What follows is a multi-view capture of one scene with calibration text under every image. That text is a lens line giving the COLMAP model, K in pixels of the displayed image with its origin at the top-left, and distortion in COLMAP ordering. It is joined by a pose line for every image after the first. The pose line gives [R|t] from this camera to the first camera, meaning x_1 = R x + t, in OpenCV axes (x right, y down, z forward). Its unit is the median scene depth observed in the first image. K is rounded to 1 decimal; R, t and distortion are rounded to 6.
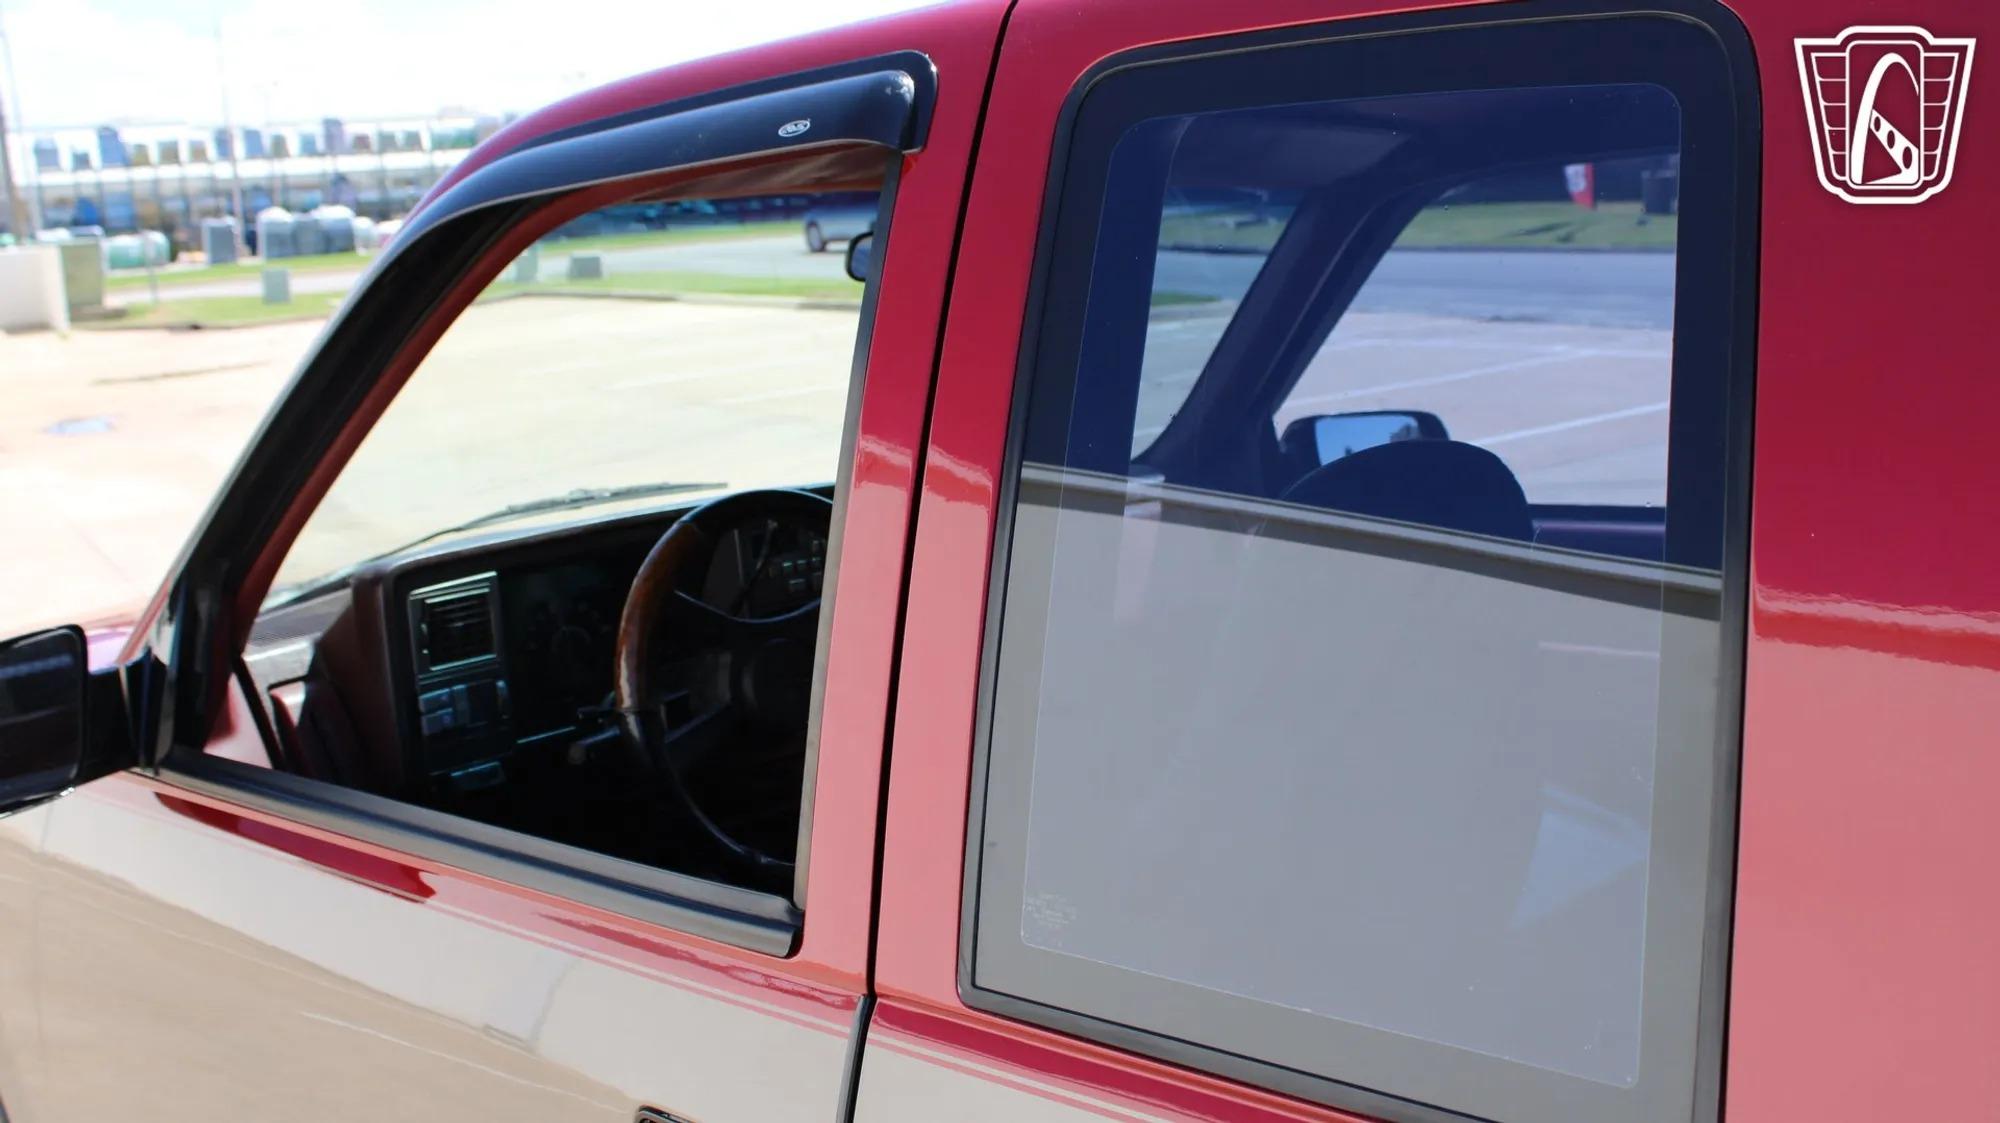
lens RADIAL K [[2052.3, 0, 1000.0], [0, 2052.3, 561.5], [0, 0, 1]] dist [-0.069044, 0.014618]
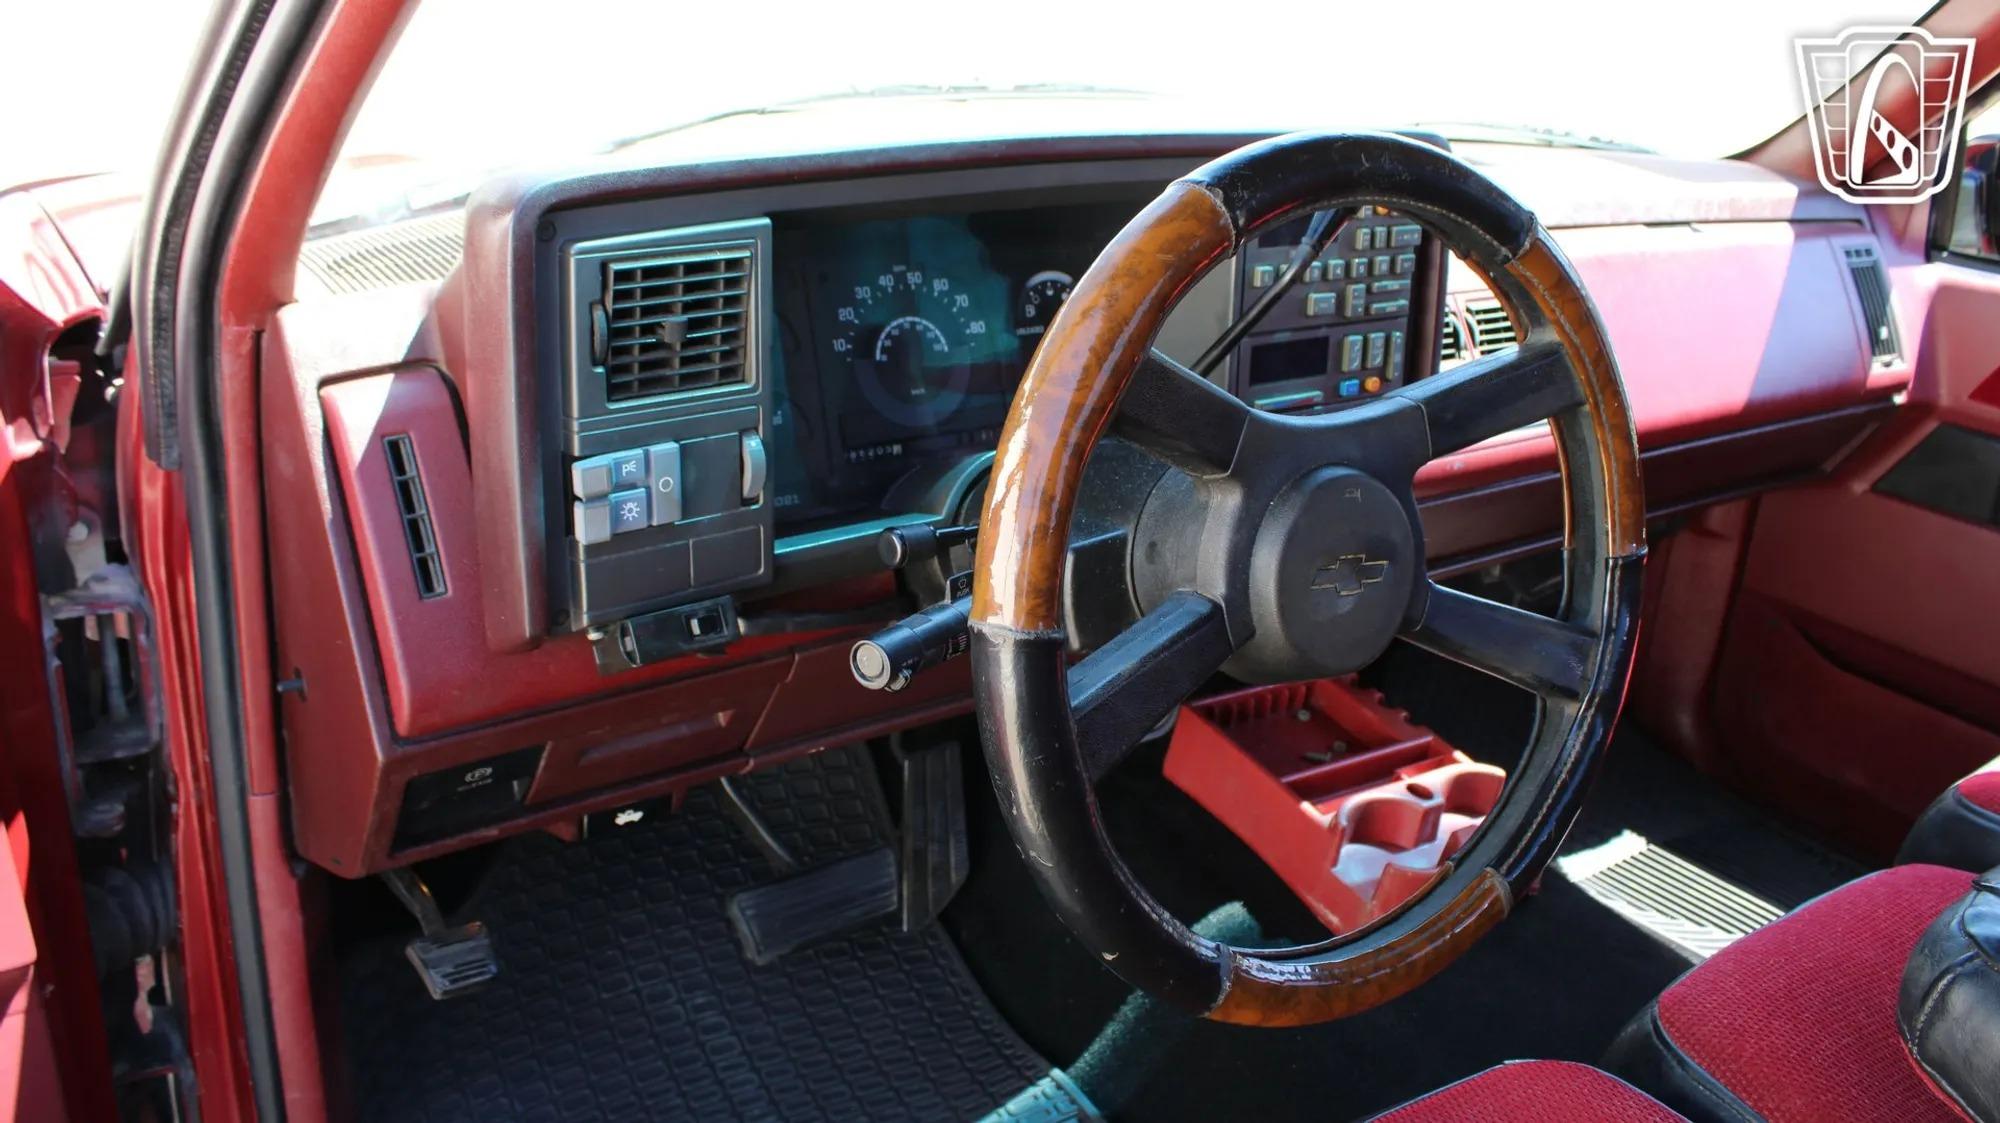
lens RADIAL K [[2052.3, 0, 1000.0], [0, 2052.3, 561.5], [0, 0, 1]] dist [-0.069044, 0.014618]
pose [[0.977658, 0.158174, -0.138441, -0.112471], [-0.128072, 0.970478, 0.204377, -0.023582], [0.166681, -0.182080, 0.969053, 0.530949]]
